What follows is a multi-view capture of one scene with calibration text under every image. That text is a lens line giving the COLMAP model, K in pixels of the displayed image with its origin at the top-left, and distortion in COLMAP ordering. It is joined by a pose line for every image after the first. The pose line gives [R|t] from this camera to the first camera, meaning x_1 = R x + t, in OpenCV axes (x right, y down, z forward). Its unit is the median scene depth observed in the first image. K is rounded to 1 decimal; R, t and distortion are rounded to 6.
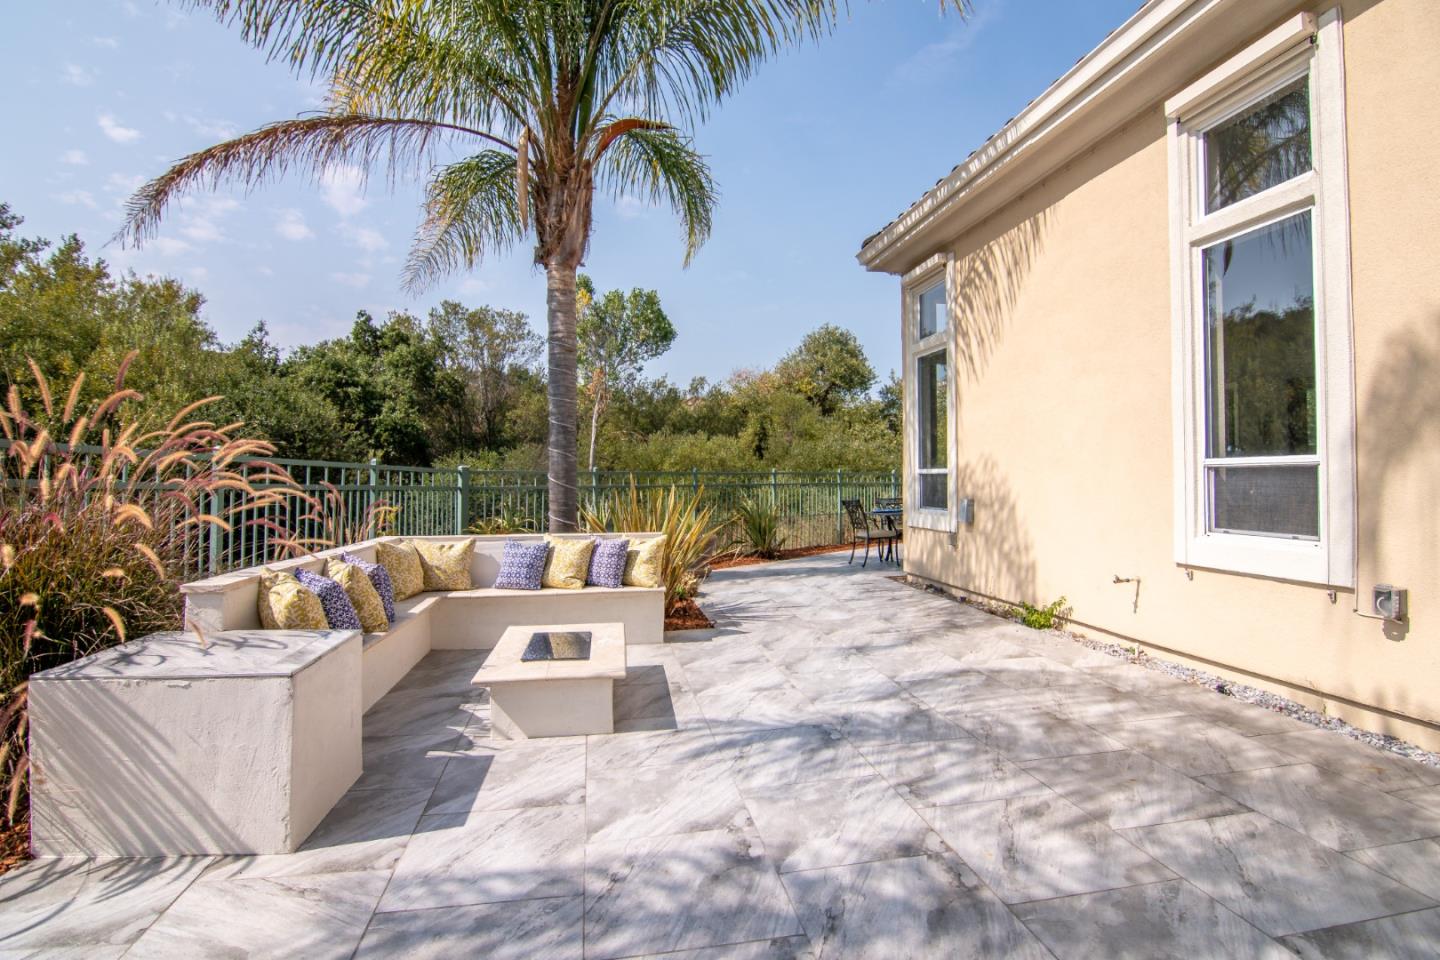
lens RADIAL K [[705.3, 0, 722.3], [0, 705.3, 469.3], [0, 0, 1]] dist [-0.014341, -0.004754]
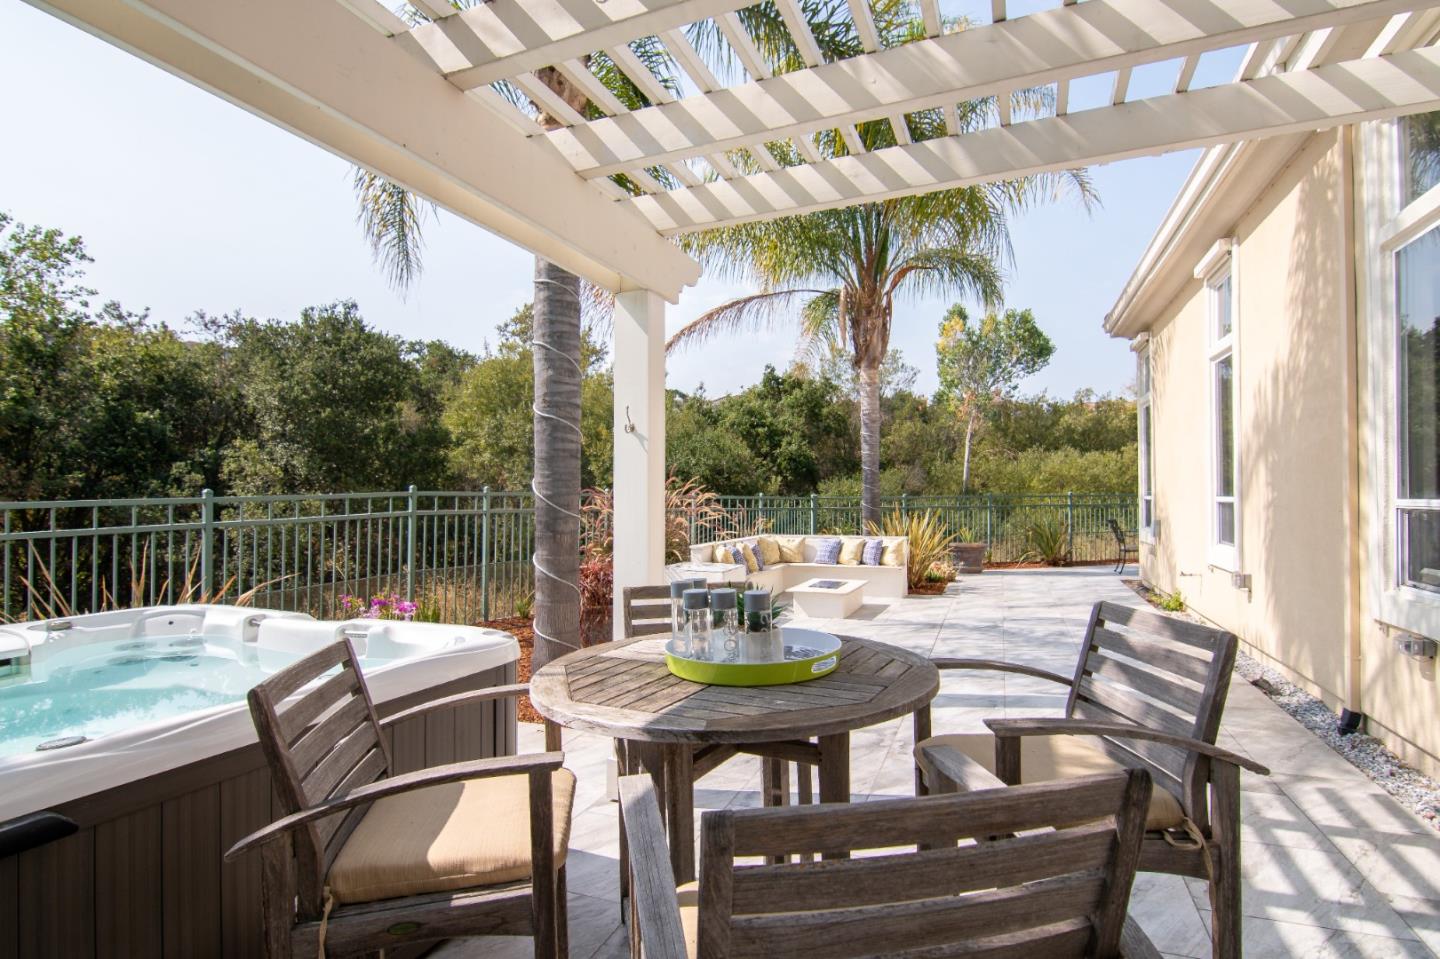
lens RADIAL K [[705.3, 0, 719.5], [0, 705.3, 483.4], [0, 0, 1]] dist [-0.014341, -0.004754]
pose [[0.849968, -0.011523, -0.526708, 0.101426], [0.011574, 0.999928, -0.003199, -0.009608], [0.526707, -0.003377, 0.850040, -0.165253]]
